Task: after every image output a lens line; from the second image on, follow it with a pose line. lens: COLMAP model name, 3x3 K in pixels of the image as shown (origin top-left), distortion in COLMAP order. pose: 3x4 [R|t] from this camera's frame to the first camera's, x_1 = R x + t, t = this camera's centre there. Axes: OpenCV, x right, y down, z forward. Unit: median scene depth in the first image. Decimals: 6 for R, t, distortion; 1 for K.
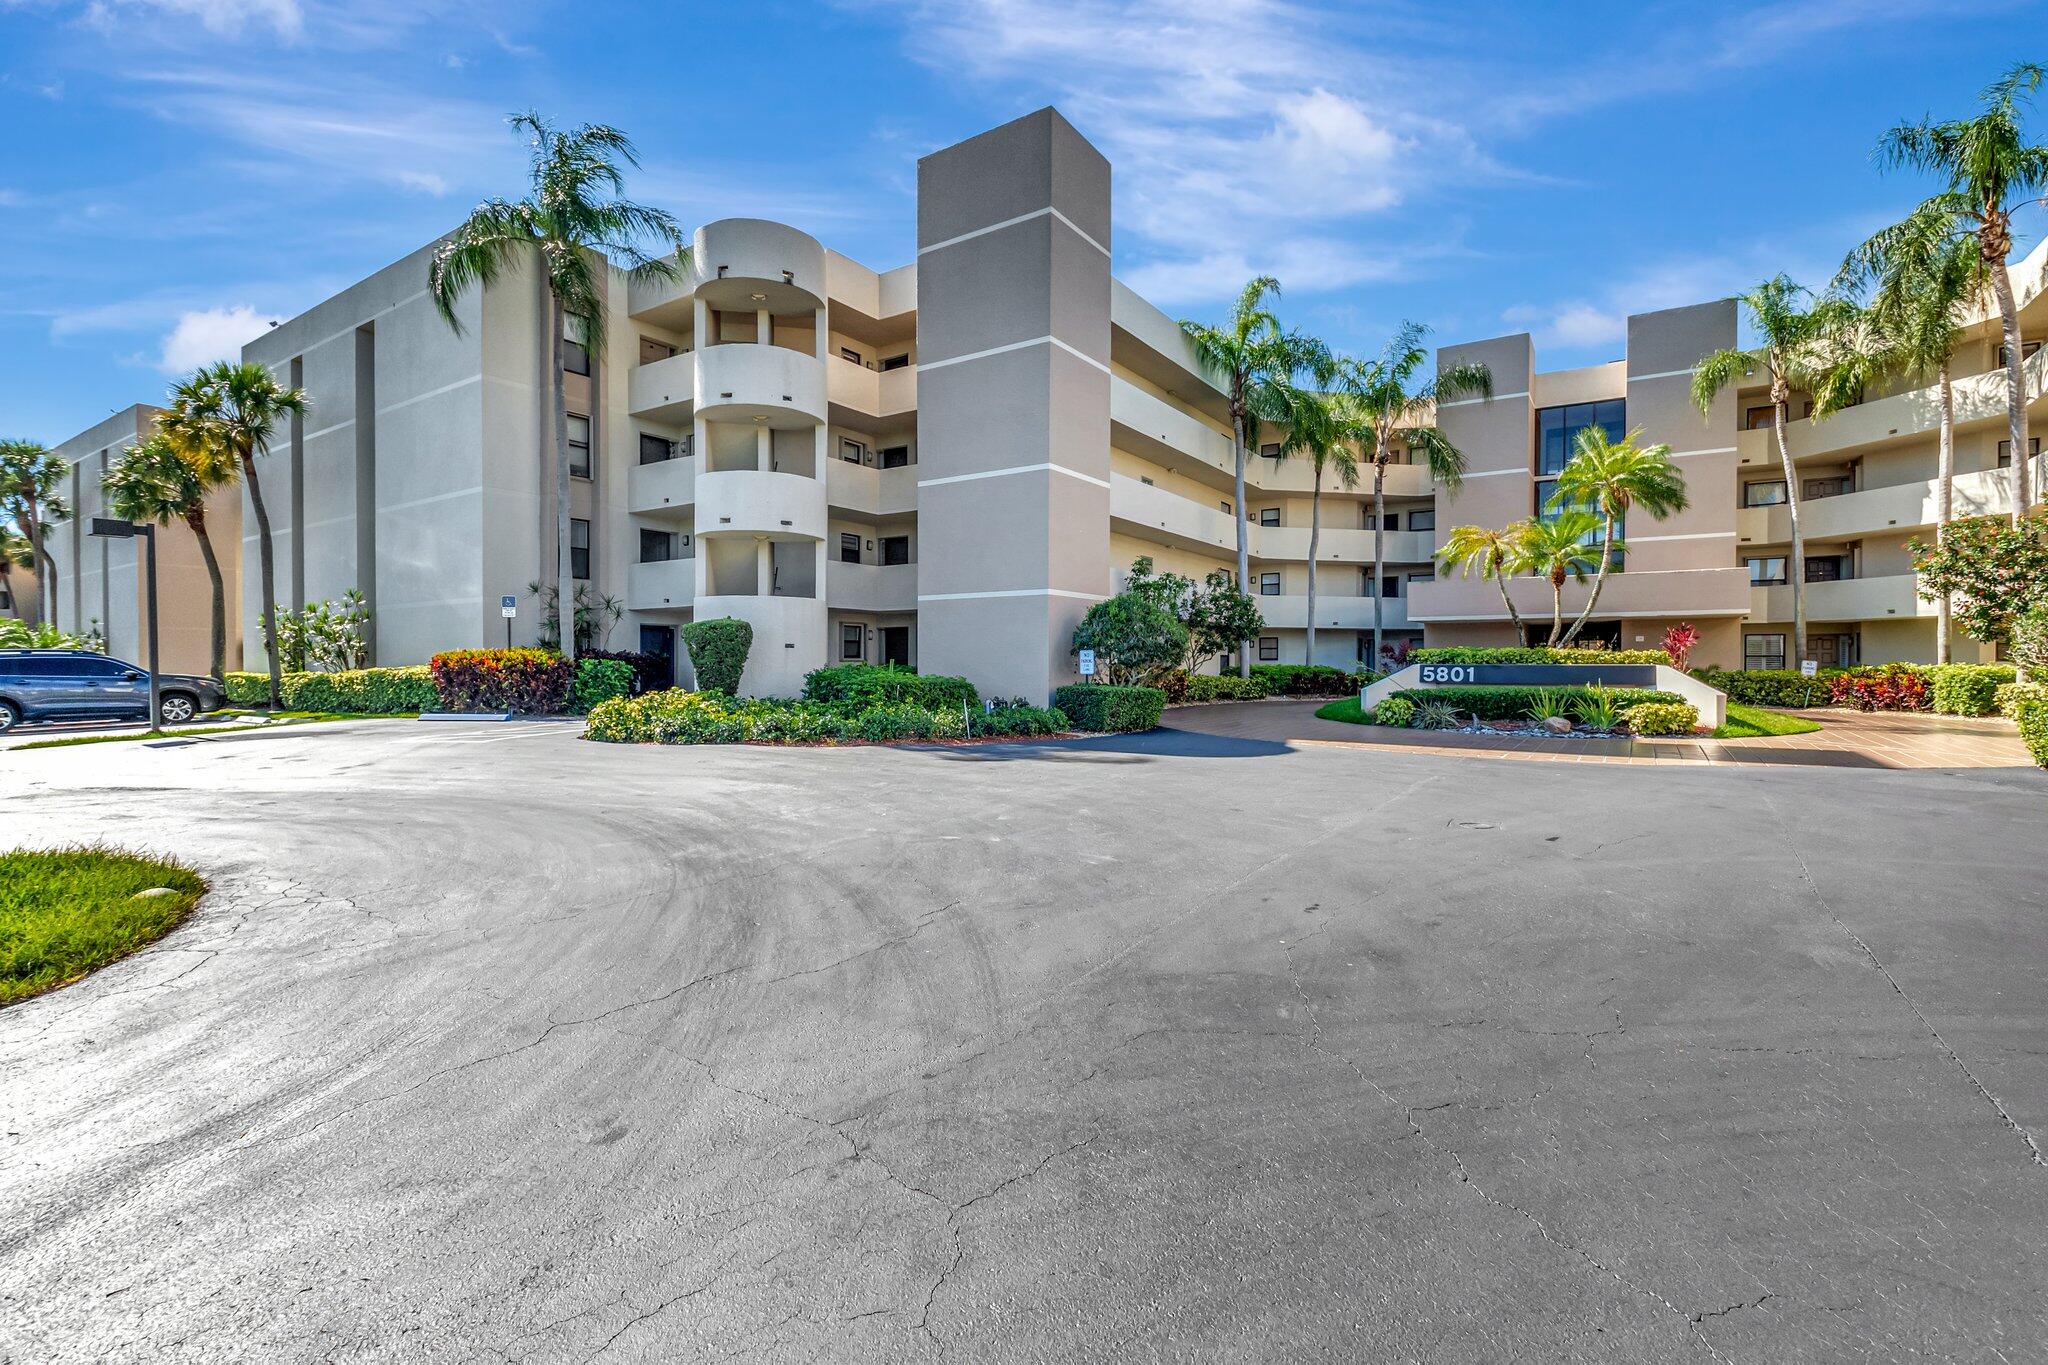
lens RADIAL K [[918.6, 0, 1023.9], [0, 918.6, 677.1], [0, 0, 1]] dist [-0.005074, -0.000087]
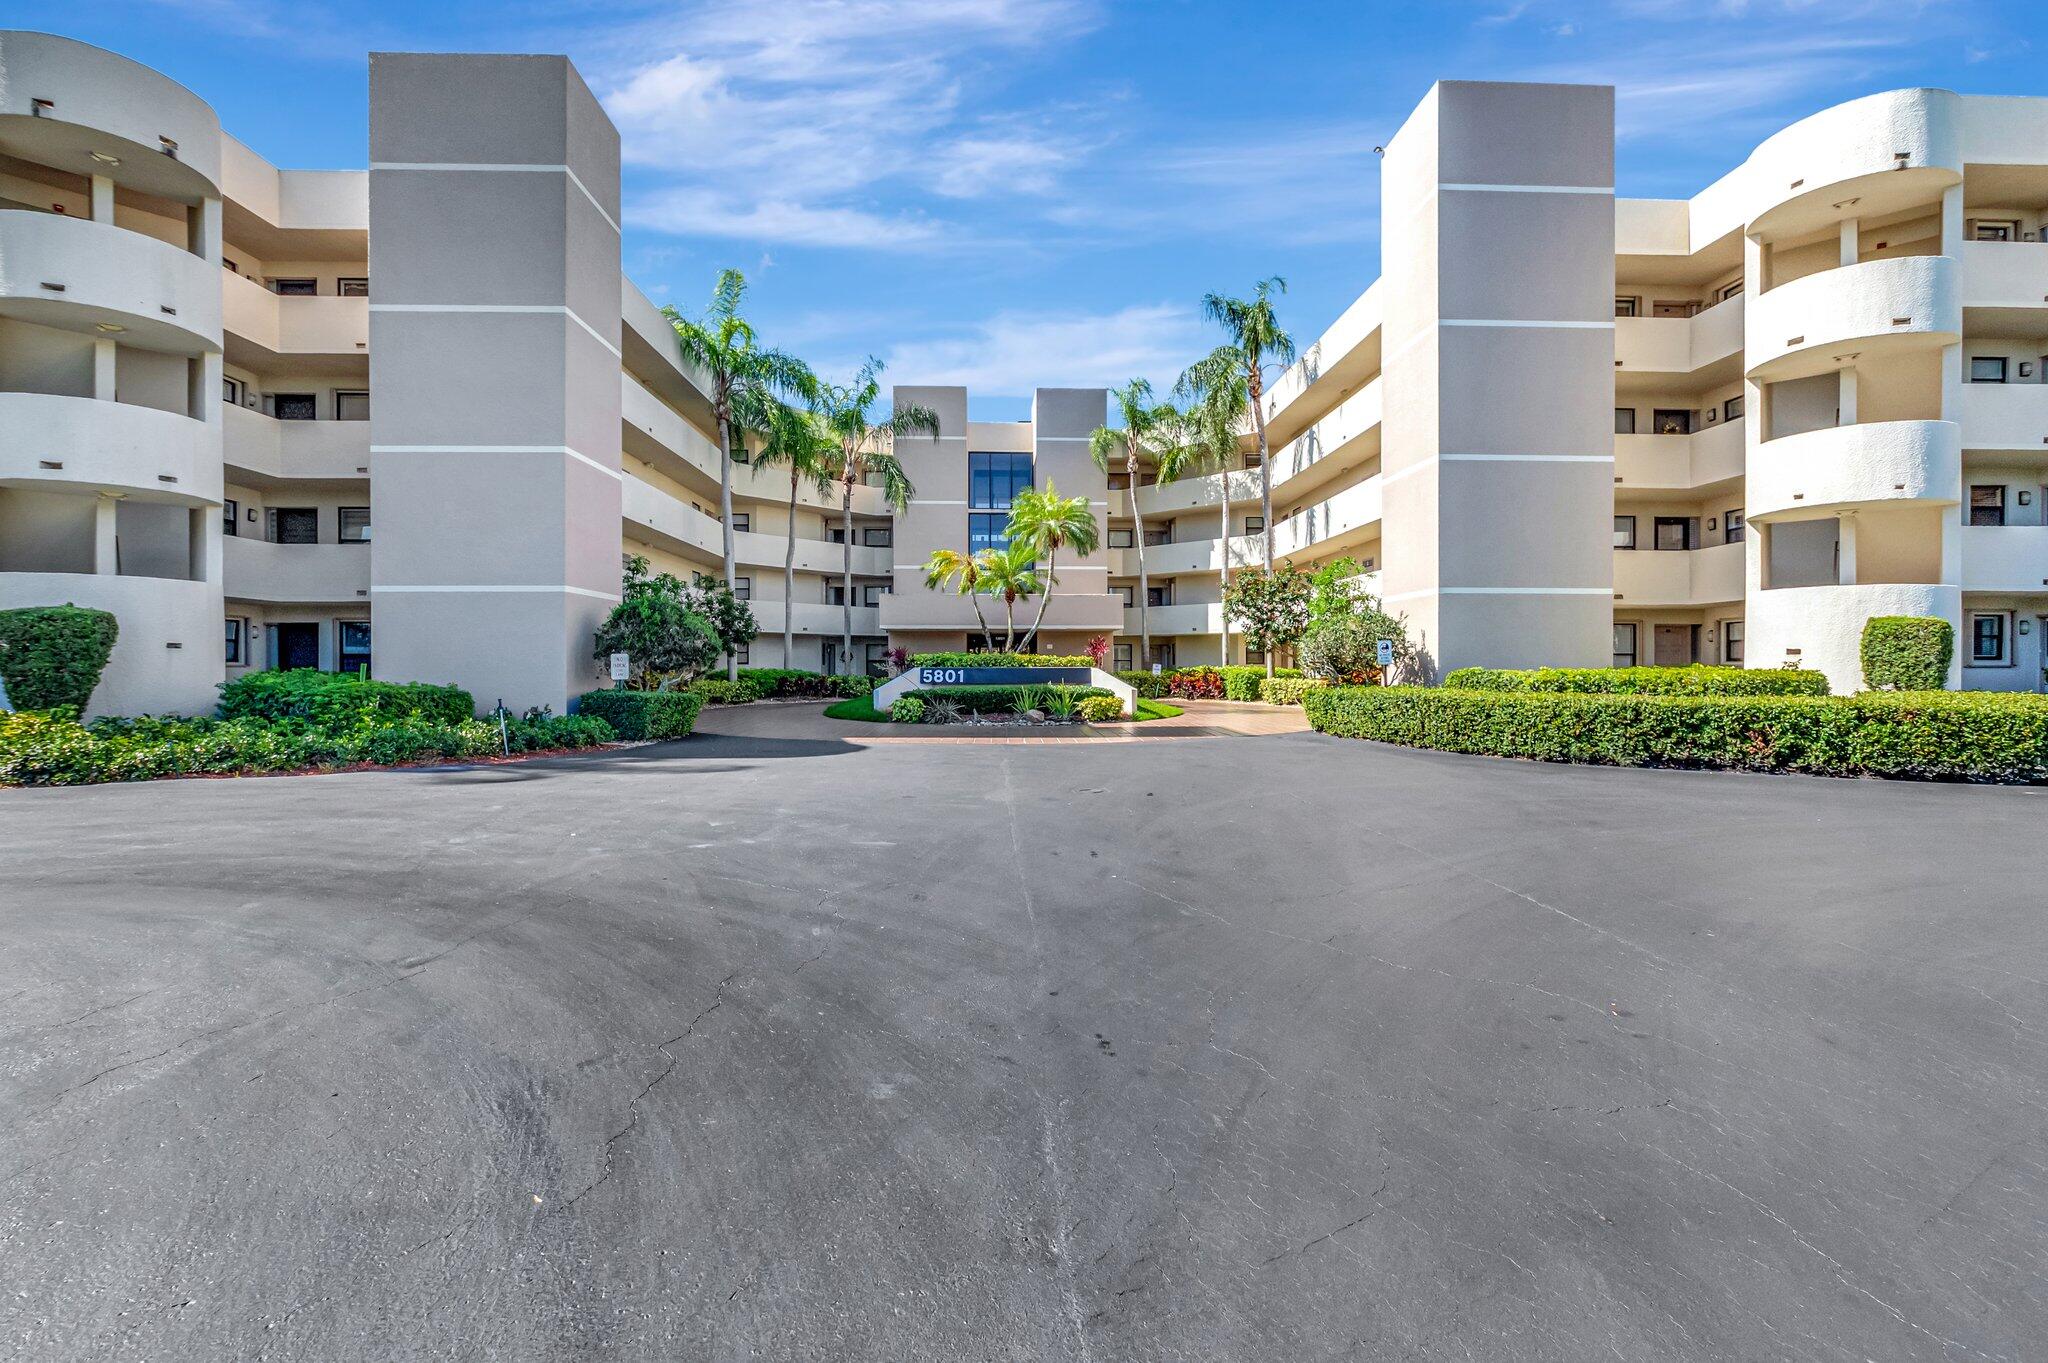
lens RADIAL K [[918.6, 0, 1030.0], [0, 918.6, 678.0], [0, 0, 1]] dist [-0.005074, -0.000087]
pose [[0.807545, -0.010246, 0.589717, -0.124614], [0.012507, 0.999922, 0.000247, 0.000286], [-0.589673, 0.007176, 0.807610, 0.000866]]
